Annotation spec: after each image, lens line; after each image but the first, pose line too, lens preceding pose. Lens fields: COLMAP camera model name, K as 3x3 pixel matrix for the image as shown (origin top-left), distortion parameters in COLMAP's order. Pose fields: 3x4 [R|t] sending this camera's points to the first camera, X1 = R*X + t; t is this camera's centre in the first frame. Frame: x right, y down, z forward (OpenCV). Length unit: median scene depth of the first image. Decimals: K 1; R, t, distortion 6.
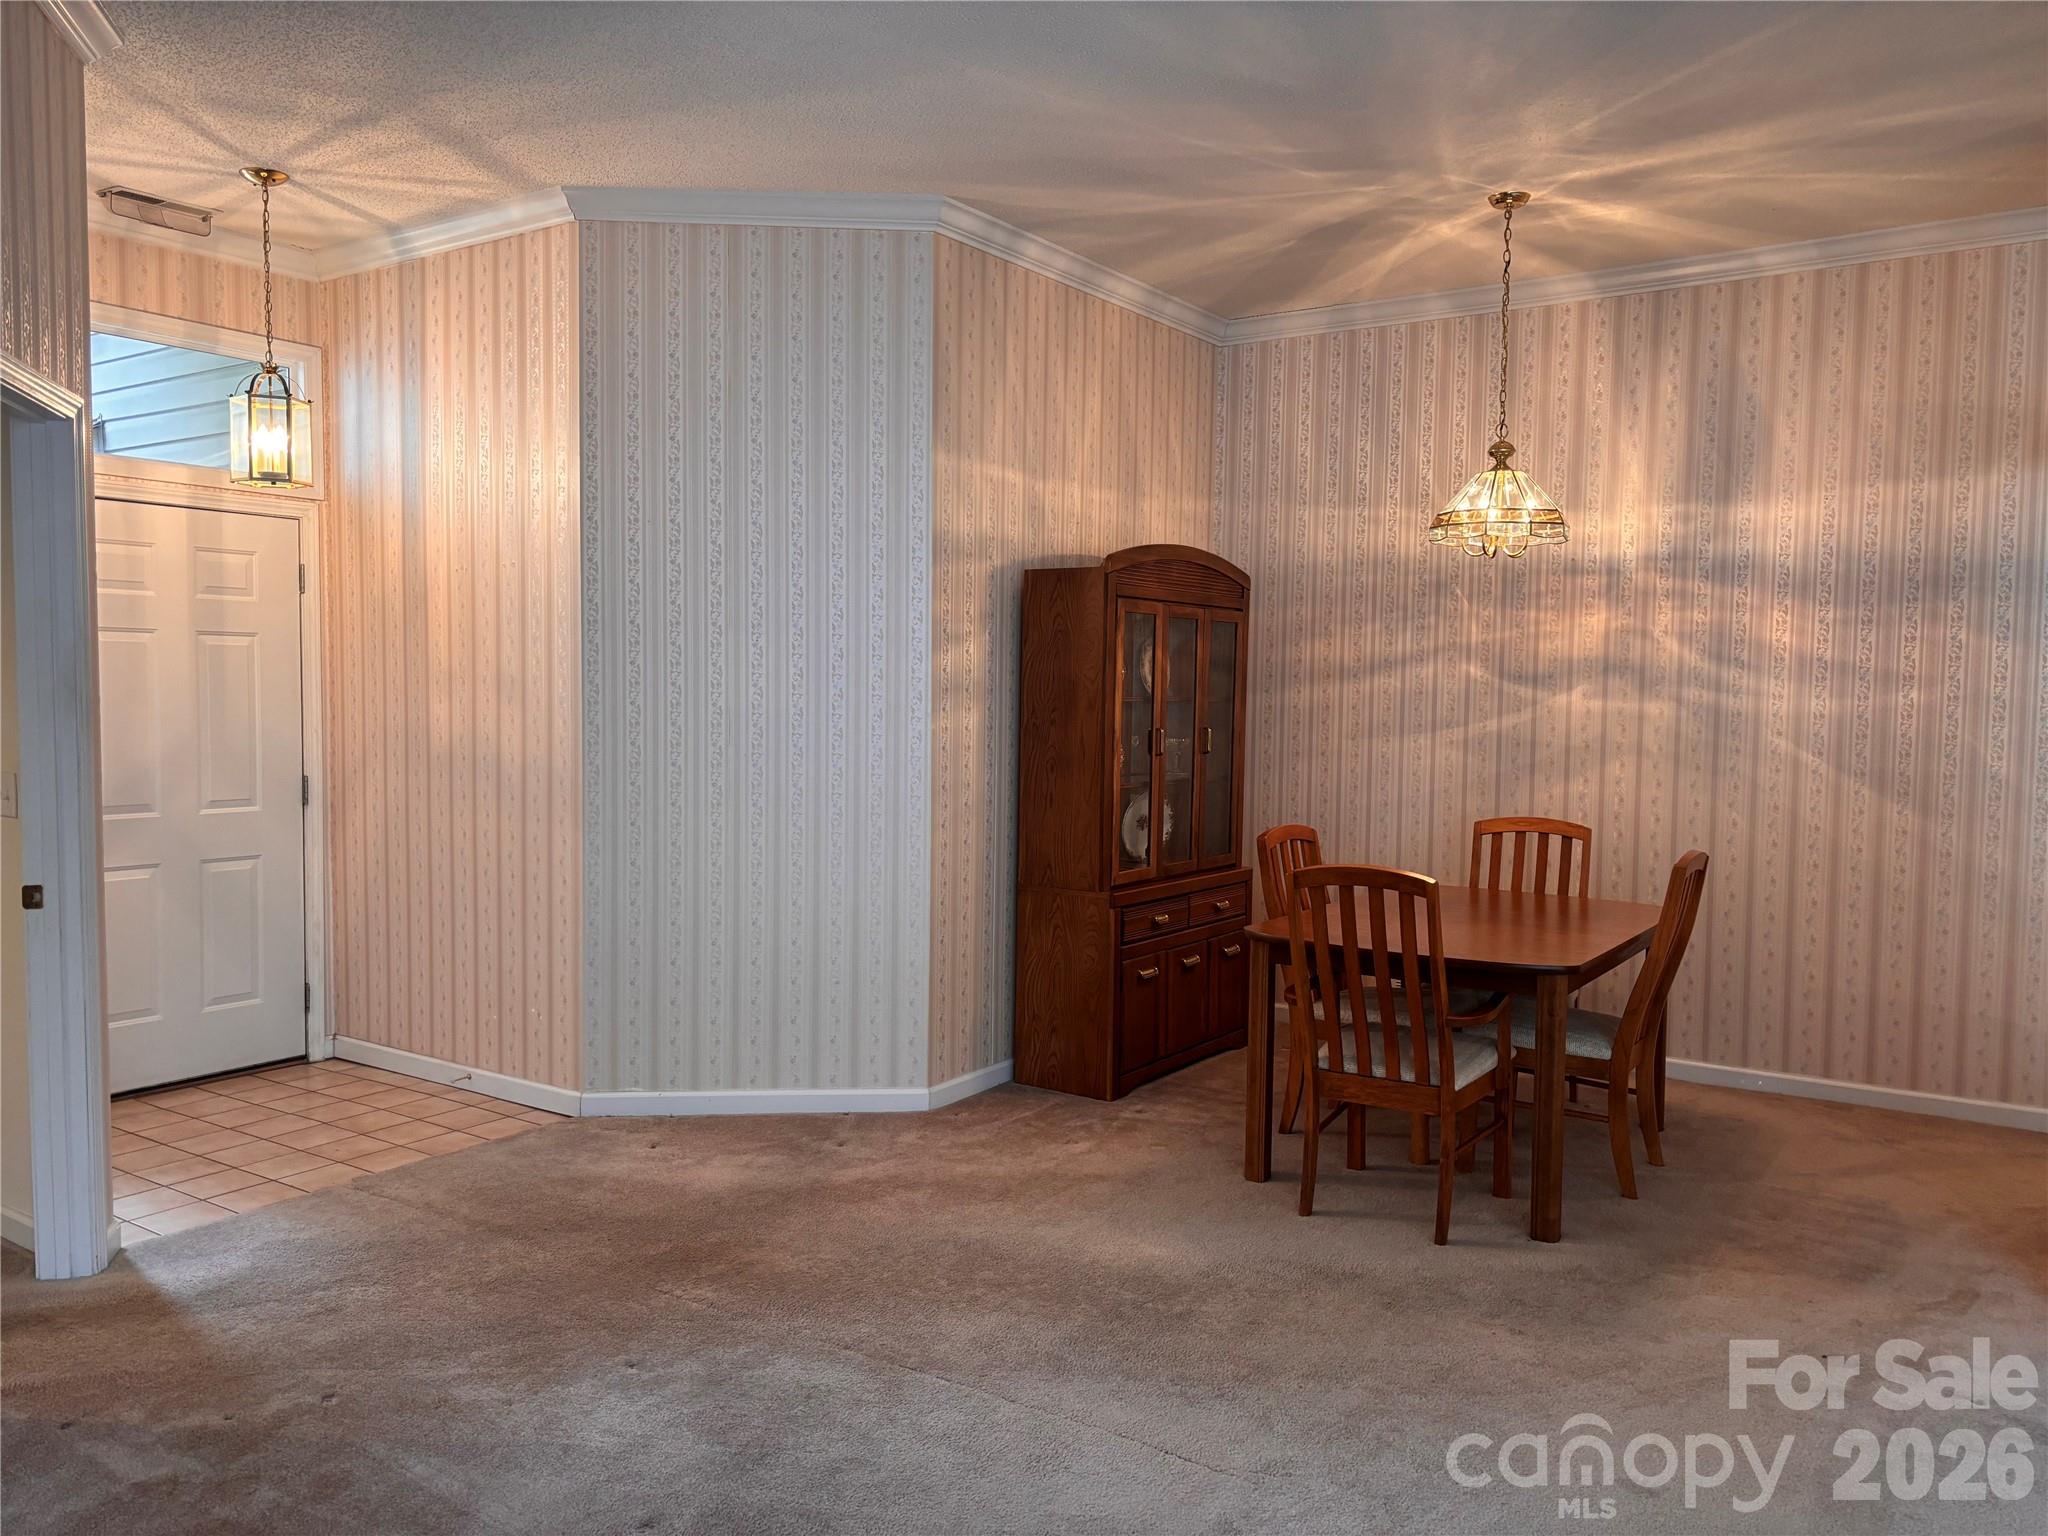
lens RADIAL K [[1535.9, 0, 1024.9], [0, 1535.9, 779.1], [0, 0, 1]] dist [0.059352, -0.074951]
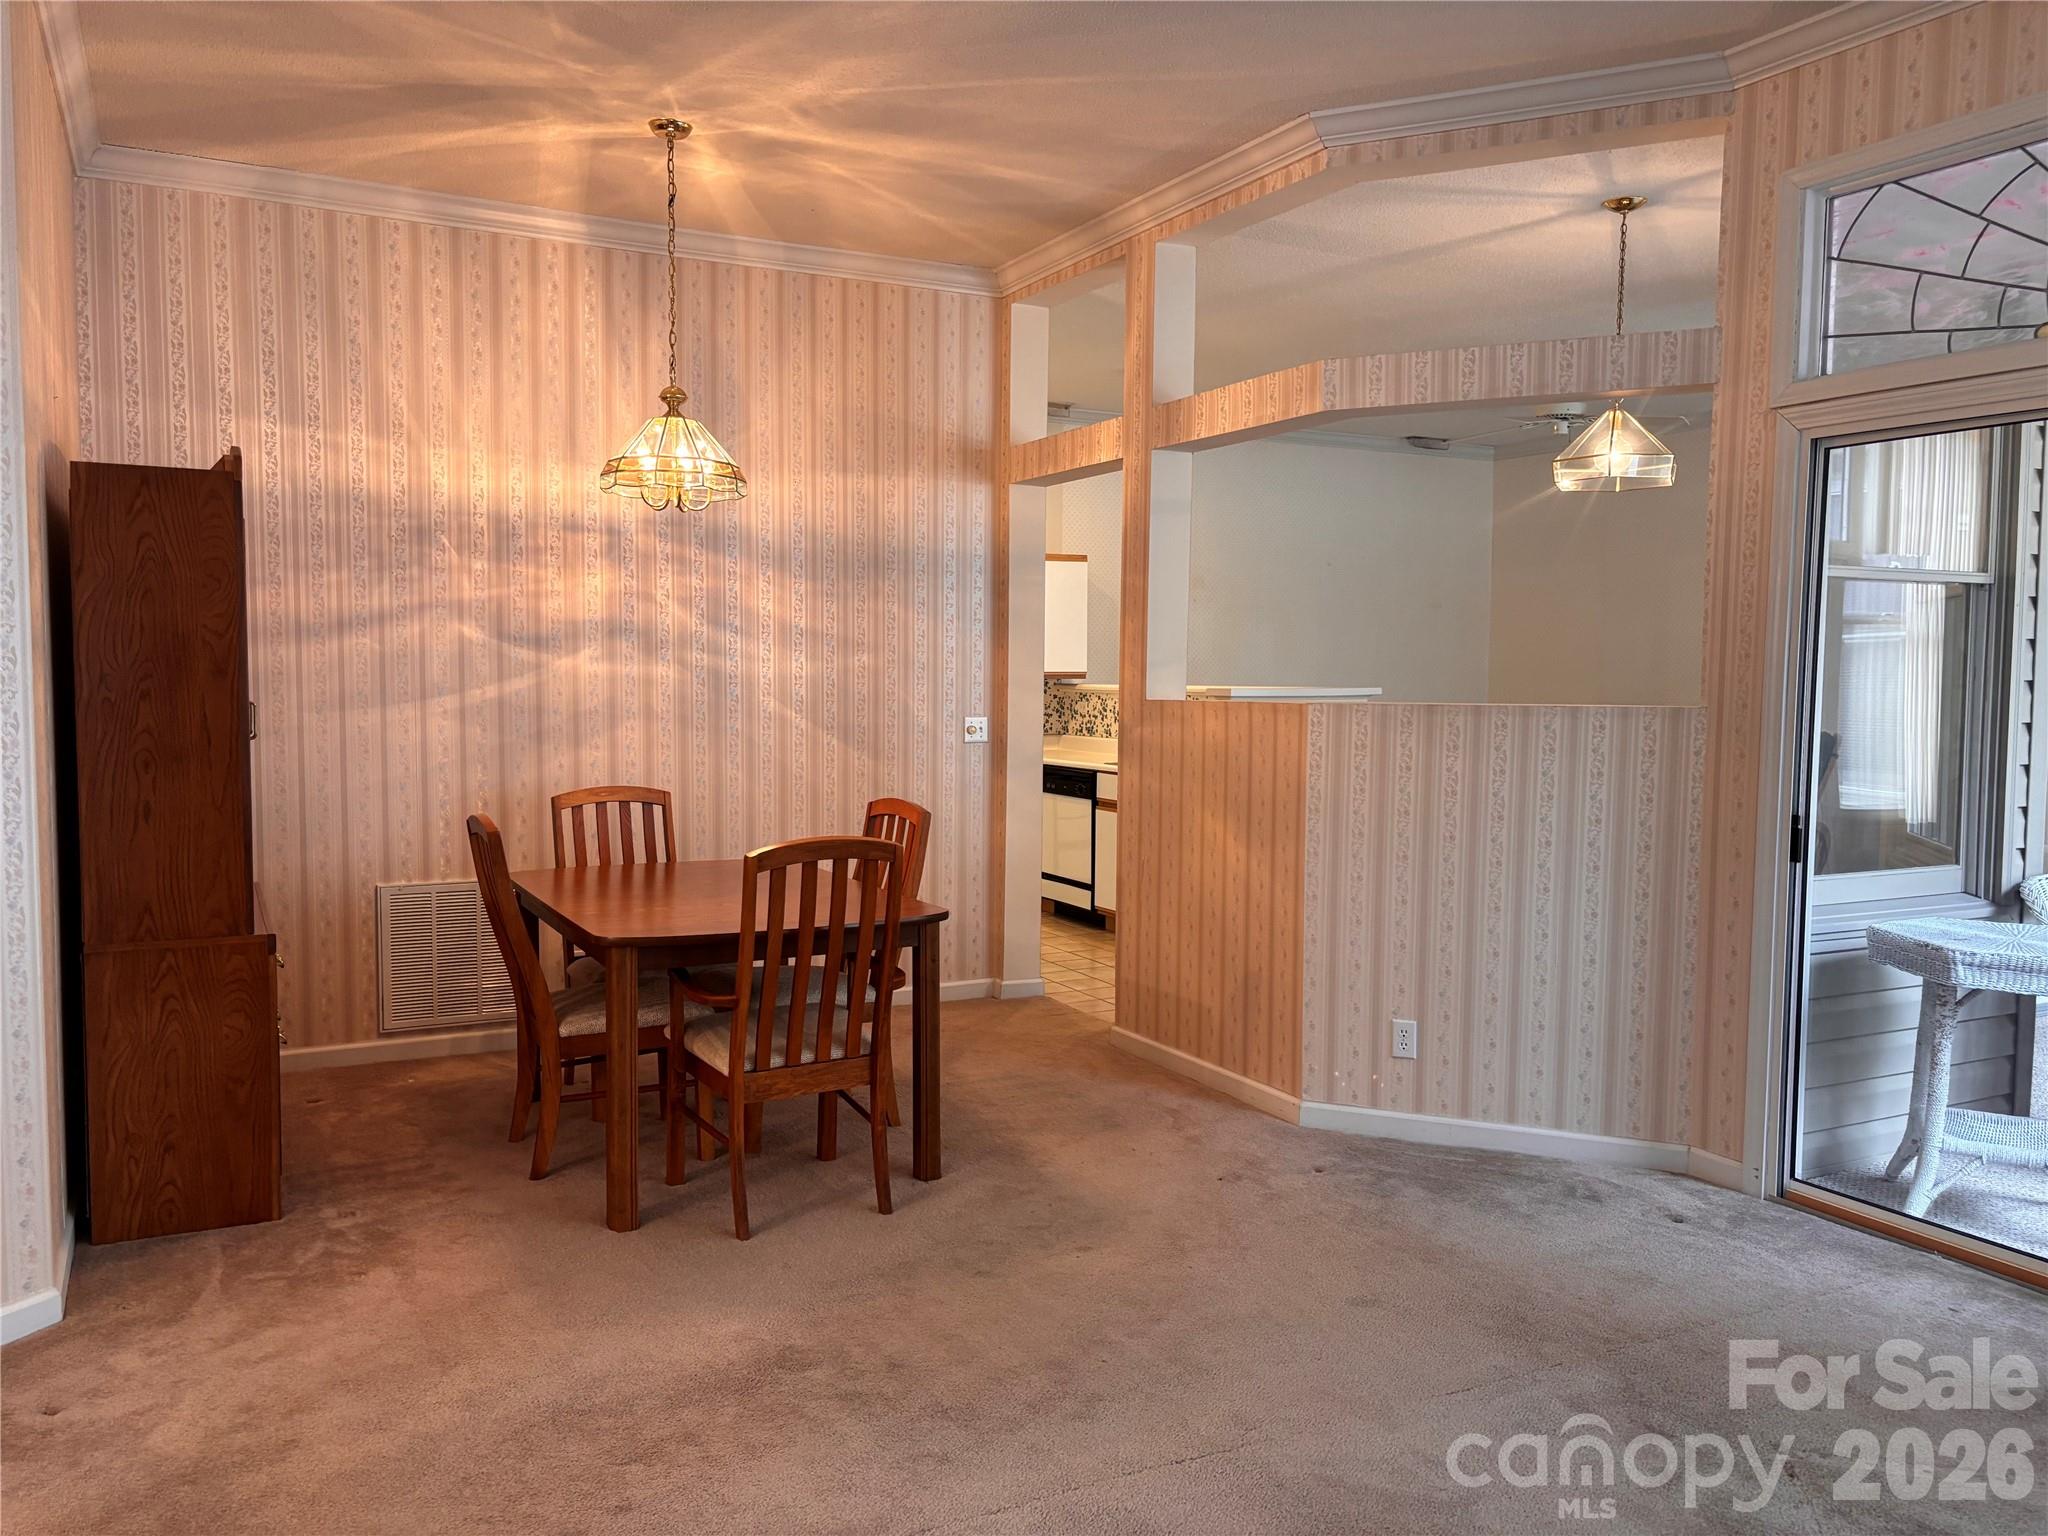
lens RADIAL K [[1535.9, 0, 1017.3], [0, 1535.9, 779.9], [0, 0, 1]] dist [0.059352, -0.074951]
pose [[0.473677, -0.069095, 0.877984, -0.394573], [0.053681, 0.997329, 0.049526, -0.013069], [-0.879061, 0.023672, 0.476121, 0.336108]]
